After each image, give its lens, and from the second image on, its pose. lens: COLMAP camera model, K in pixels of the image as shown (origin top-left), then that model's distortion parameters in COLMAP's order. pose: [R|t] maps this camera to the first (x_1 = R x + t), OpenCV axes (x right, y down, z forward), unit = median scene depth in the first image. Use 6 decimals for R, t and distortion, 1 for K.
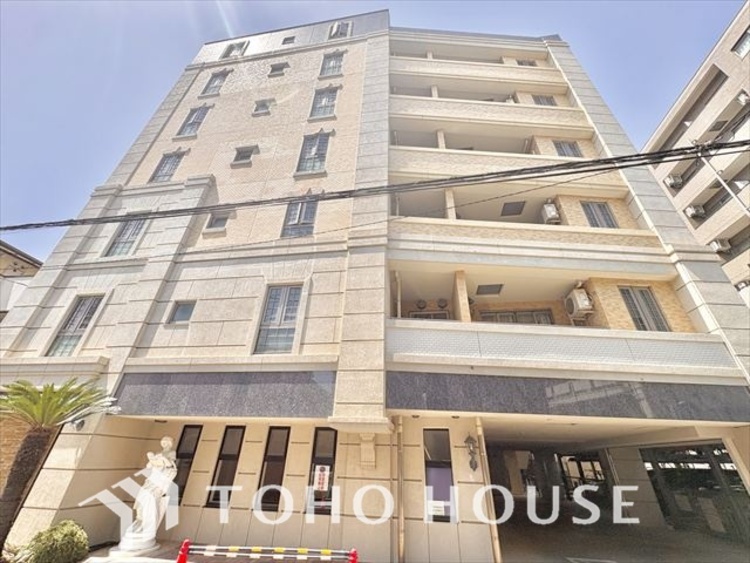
lens RADIAL K [[297.8, 0, 375.1], [0, 297.8, 281.5], [0, 0, 1]] dist [-0.000215, 0.000163]
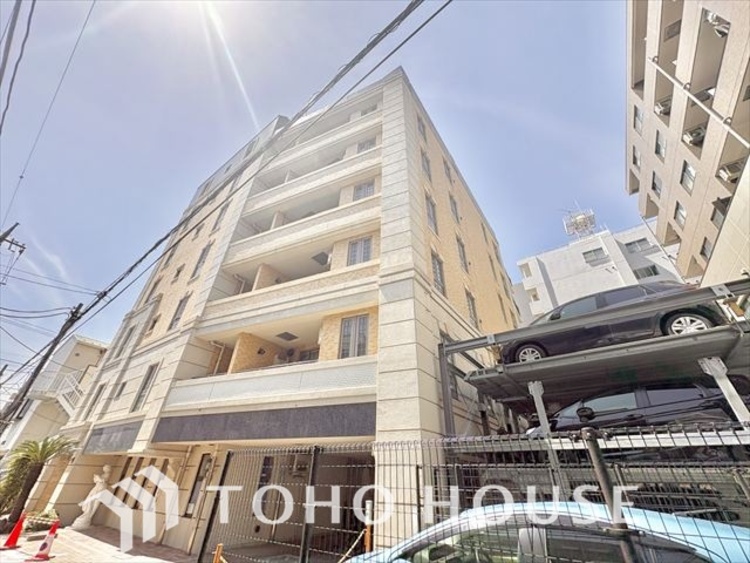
lens RADIAL K [[297.8, 0, 376.1], [0, 297.8, 280.3], [0, 0, 1]] dist [-0.000215, 0.000163]
pose [[0.891442, -0.260220, -0.370968, 1.403616], [0.234738, 0.965451, -0.113151, 0.031966], [0.387596, 0.013787, 0.921726, -0.021924]]
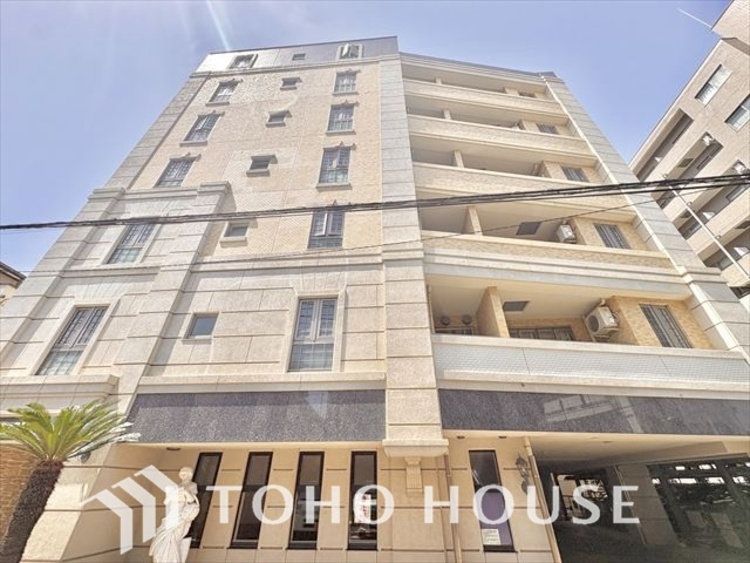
lens RADIAL K [[297.8, 0, 376.0], [0, 297.8, 281.9], [0, 0, 1]] dist [-0.000215, 0.000163]
pose [[0.996556, 0.021078, 0.080198, -0.185453], [-0.016367, 0.998127, -0.058942, 0.013368], [-0.081290, 0.057427, 0.995035, 0.036195]]
